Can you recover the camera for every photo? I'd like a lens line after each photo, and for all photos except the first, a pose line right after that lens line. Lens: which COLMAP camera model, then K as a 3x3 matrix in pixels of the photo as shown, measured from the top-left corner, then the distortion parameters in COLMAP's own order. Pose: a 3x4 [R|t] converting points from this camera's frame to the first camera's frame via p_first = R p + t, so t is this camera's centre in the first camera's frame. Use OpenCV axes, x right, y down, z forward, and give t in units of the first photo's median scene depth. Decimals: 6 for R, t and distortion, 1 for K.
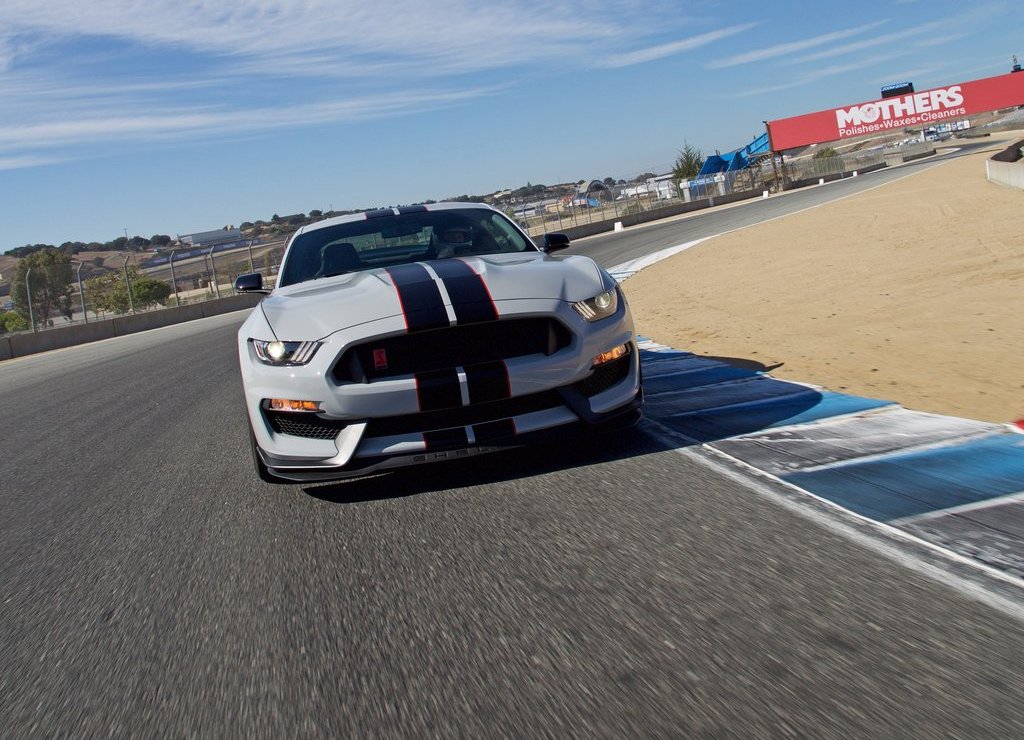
lens RADIAL K [[932.7, 0, 512.3], [0, 932.7, 345.4], [0, 0, 1]] dist [0.007157, 0.003302]
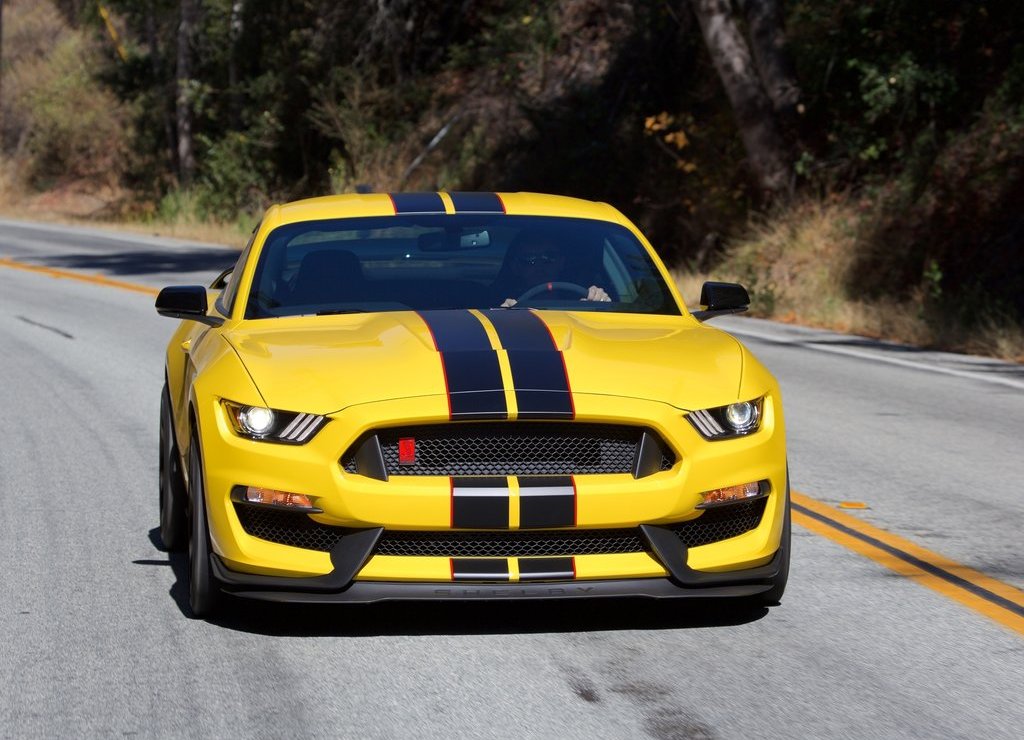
lens RADIAL K [[3299.7, 0, 512.0], [0, 3299.7, 370.0], [0, 0, 1]] dist [0.010946, 0.280512]
pose [[0.987940, 0.136117, -0.073796, 0.117243], [-0.138889, 0.989731, -0.033808, 0.026583], [0.068437, 0.043650, 0.996700, -1.513692]]
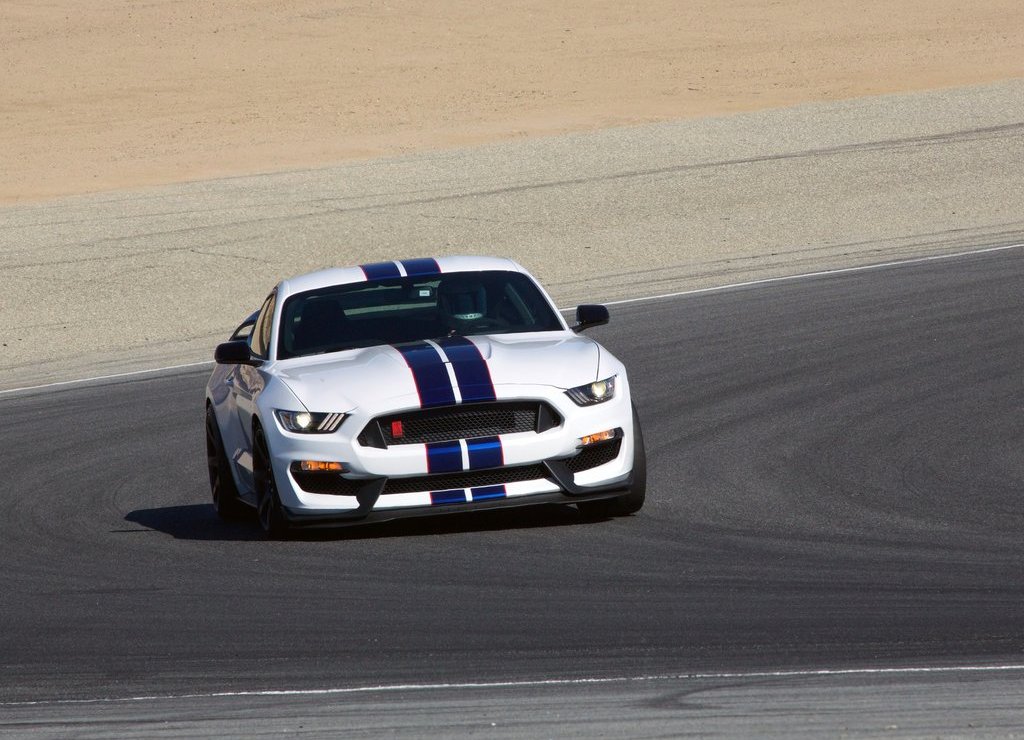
lens RADIAL K [[3899.7, 0, 512.6], [0, 3899.7, 387.1], [0, 0, 1]] dist [0.434807, 4.553222]
pose [[0.997531, 0.041911, -0.056350, 0.276467], [-0.044013, 0.998360, -0.036602, 0.131752], [0.054723, 0.038992, 0.997740, -3.853021]]
